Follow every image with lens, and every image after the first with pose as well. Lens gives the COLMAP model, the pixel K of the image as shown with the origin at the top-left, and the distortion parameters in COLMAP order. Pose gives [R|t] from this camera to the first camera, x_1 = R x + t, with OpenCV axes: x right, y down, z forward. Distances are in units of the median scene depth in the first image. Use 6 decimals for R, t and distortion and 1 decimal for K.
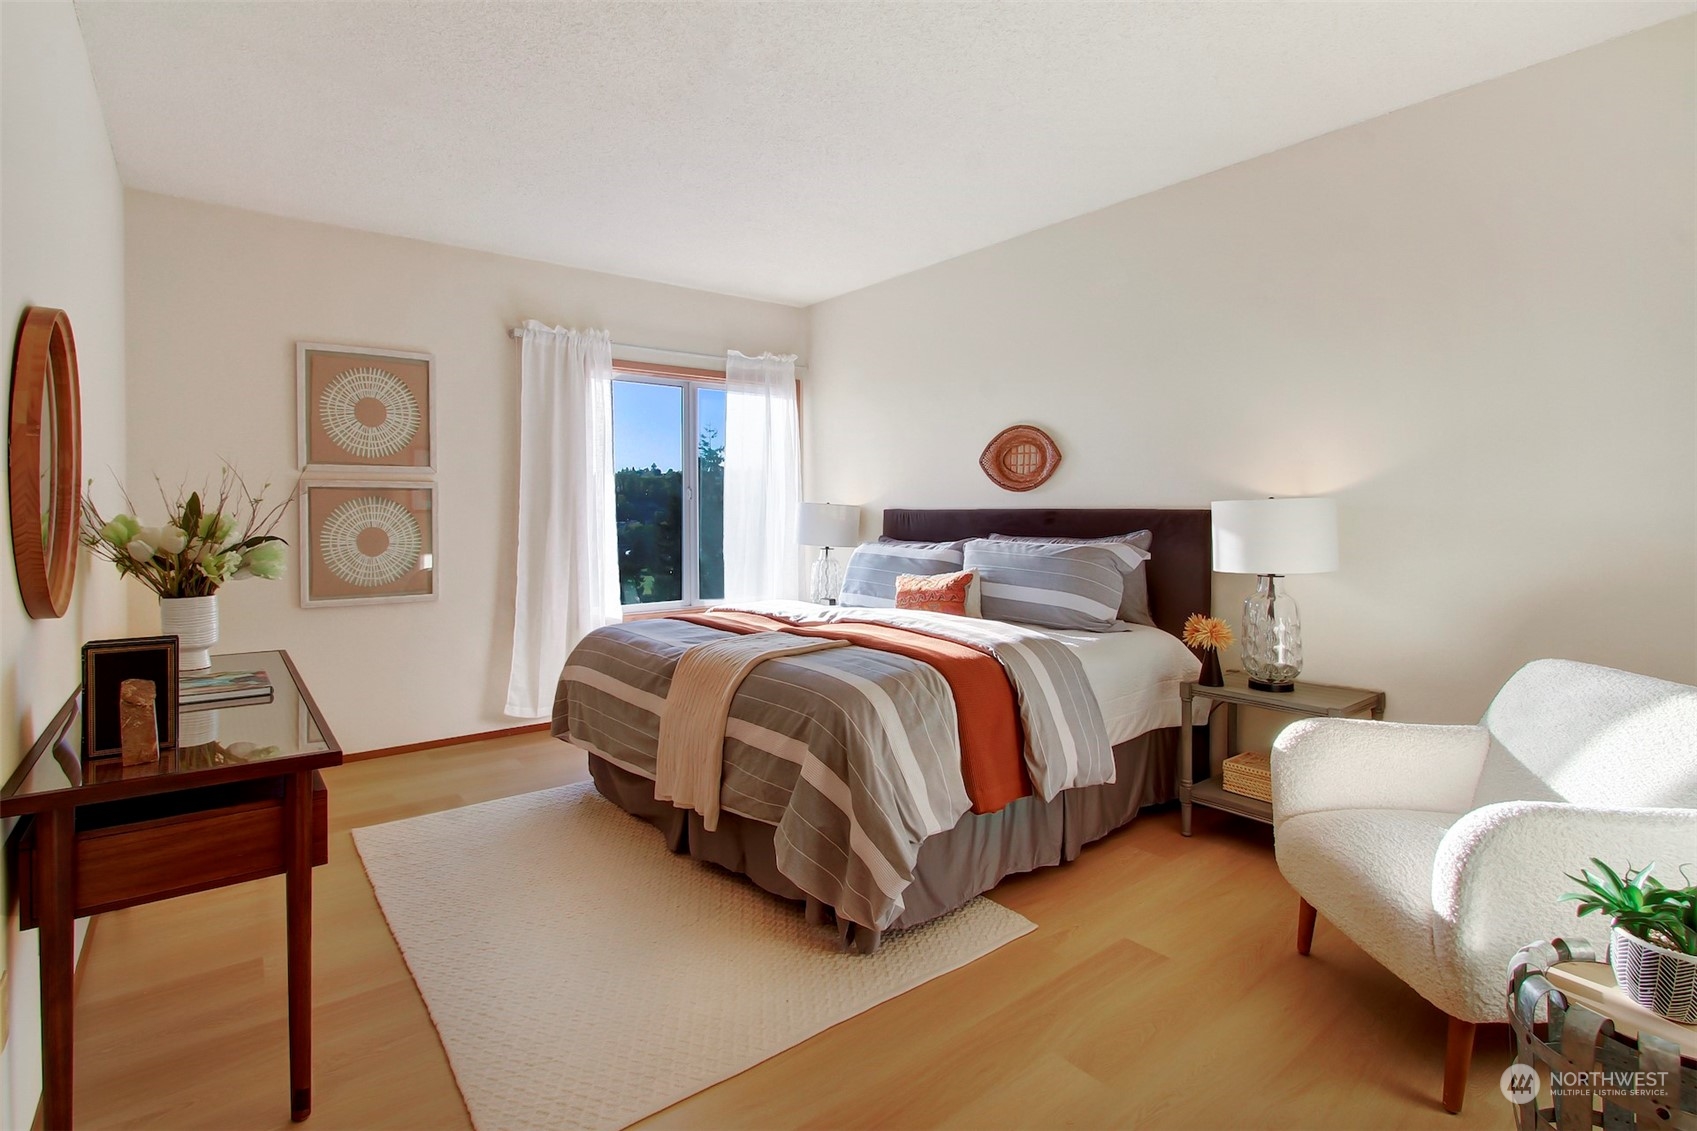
lens RADIAL K [[815.8, 0, 849.3], [0, 815.8, 512.7], [0, 0, 1]] dist [-0.005007, -0.000492]
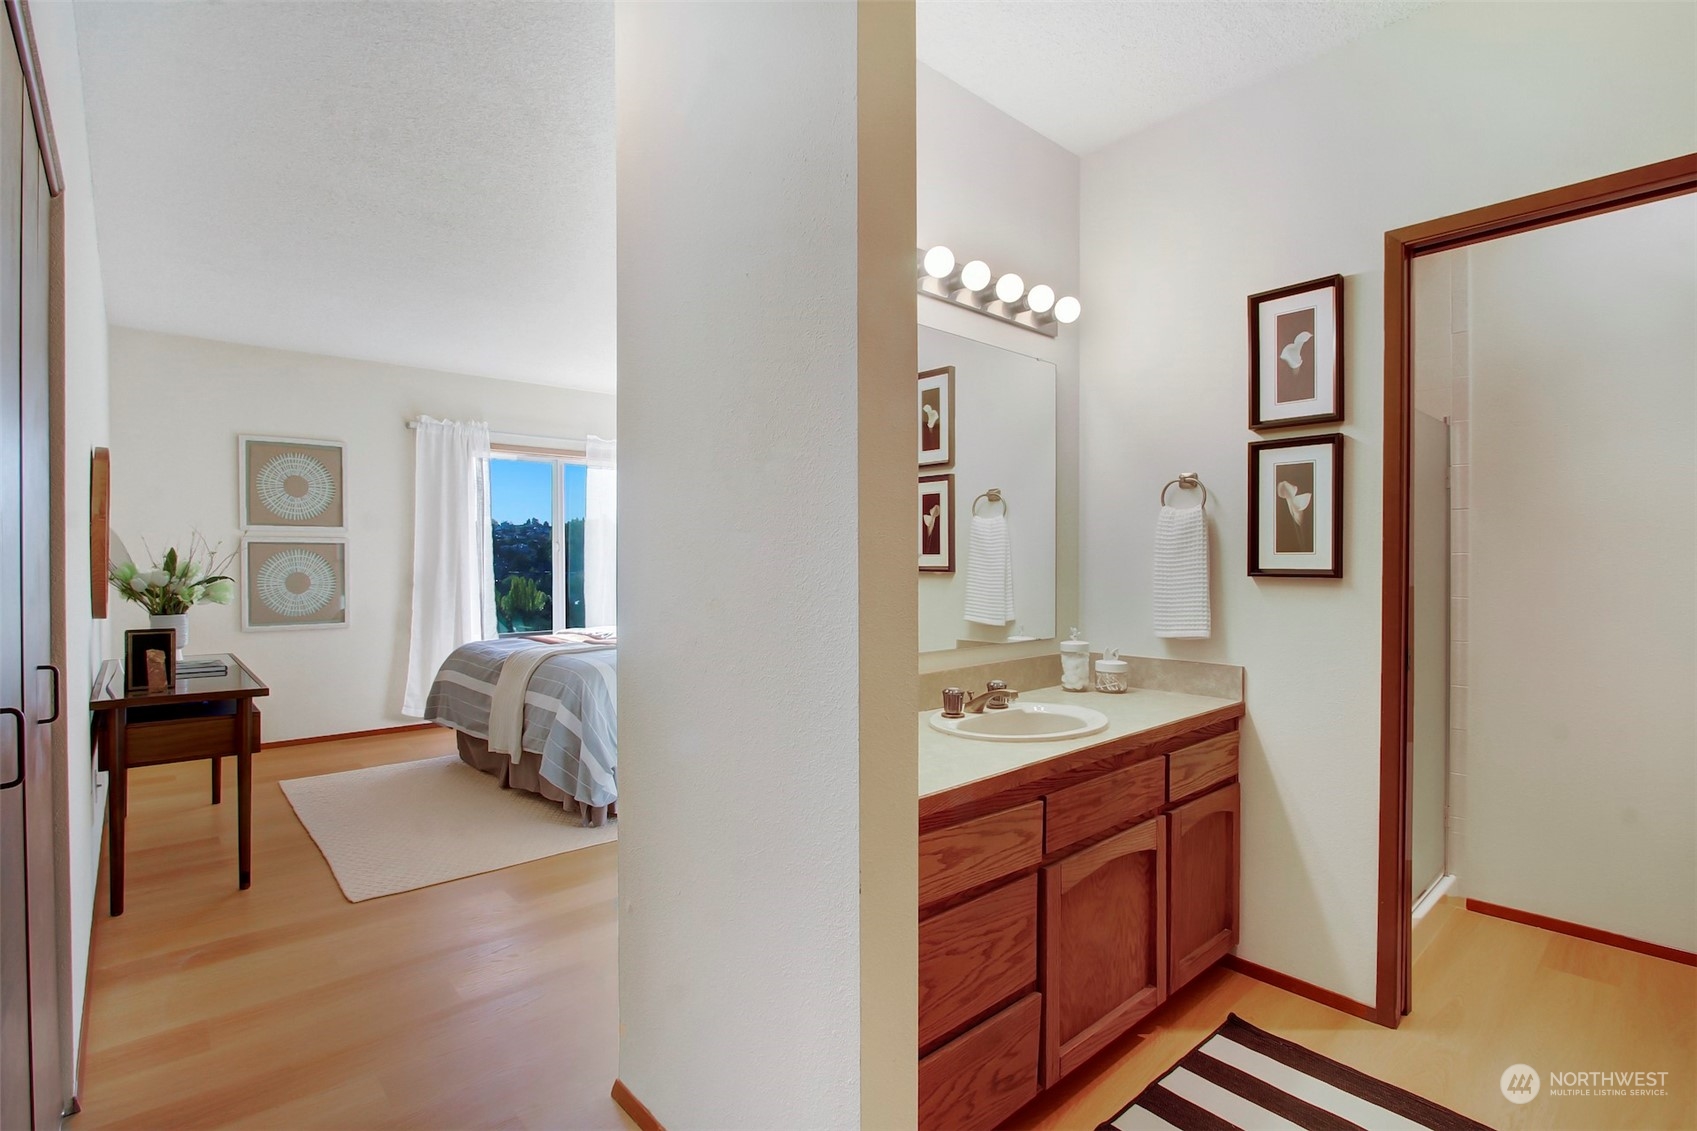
lens RADIAL K [[798.7, 0, 848.5], [0, 798.7, 565.5], [0, 0, 1]] dist [-0.010621, 0.000031]
pose [[0.998044, 0.000407, 0.062507, 0.373547], [-0.000596, 0.999995, 0.003008, 0.003444], [-0.062506, -0.003040, 0.998040, -0.568408]]
